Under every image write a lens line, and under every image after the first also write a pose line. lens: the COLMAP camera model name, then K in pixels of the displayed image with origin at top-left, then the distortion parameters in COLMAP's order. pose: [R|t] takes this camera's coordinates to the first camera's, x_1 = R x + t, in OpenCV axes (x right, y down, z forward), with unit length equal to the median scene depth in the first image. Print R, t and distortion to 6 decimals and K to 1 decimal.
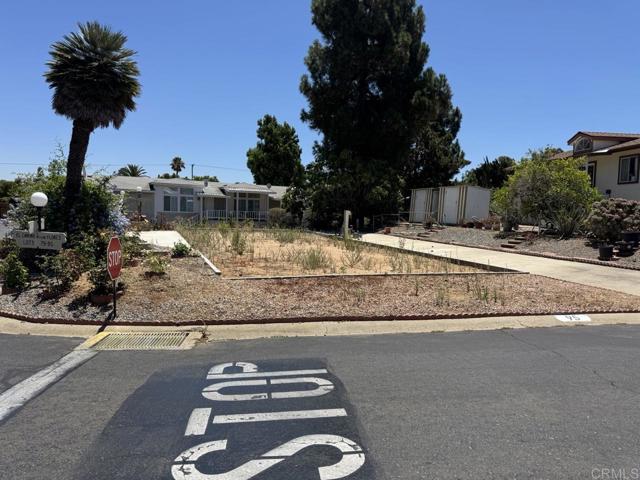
lens RADIAL K [[448.8, 0, 317.5], [0, 448.8, 240.3], [0, 0, 1]] dist [0.061862, -0.065265]
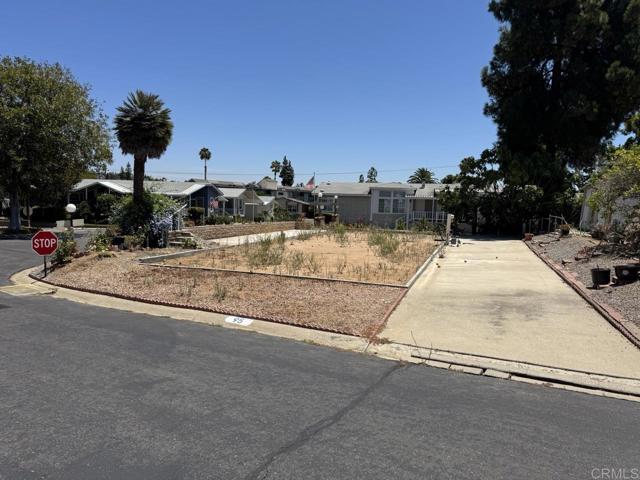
lens RADIAL K [[448.8, 0, 313.4], [0, 448.8, 239.7], [0, 0, 1]] dist [0.061862, -0.065265]
pose [[0.773476, 0.046208, -0.632139, 0.456845], [-0.047056, 0.998773, 0.015432, -0.015060], [0.632077, 0.017810, 0.774701, 0.095429]]
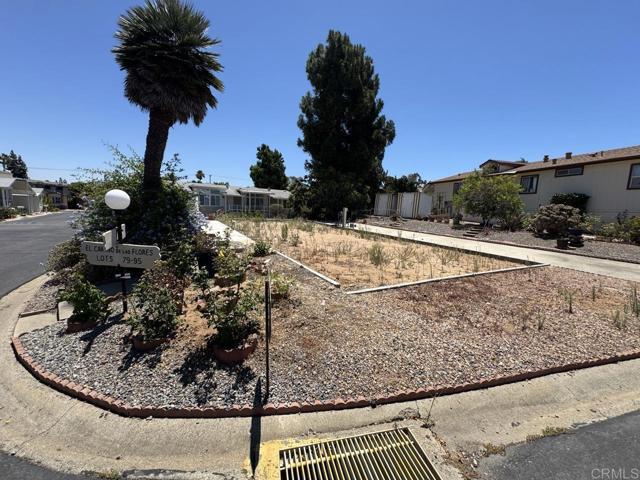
lens RADIAL K [[252.9, 0, 321.5], [0, 252.9, 240.2], [0, 0, 1]] dist [-0.002418, -0.000053]
pose [[0.988505, -0.005080, 0.151104, -0.134982], [-0.005879, 0.997388, 0.071993, -0.021681], [-0.151075, -0.072054, 0.985893, 0.211414]]
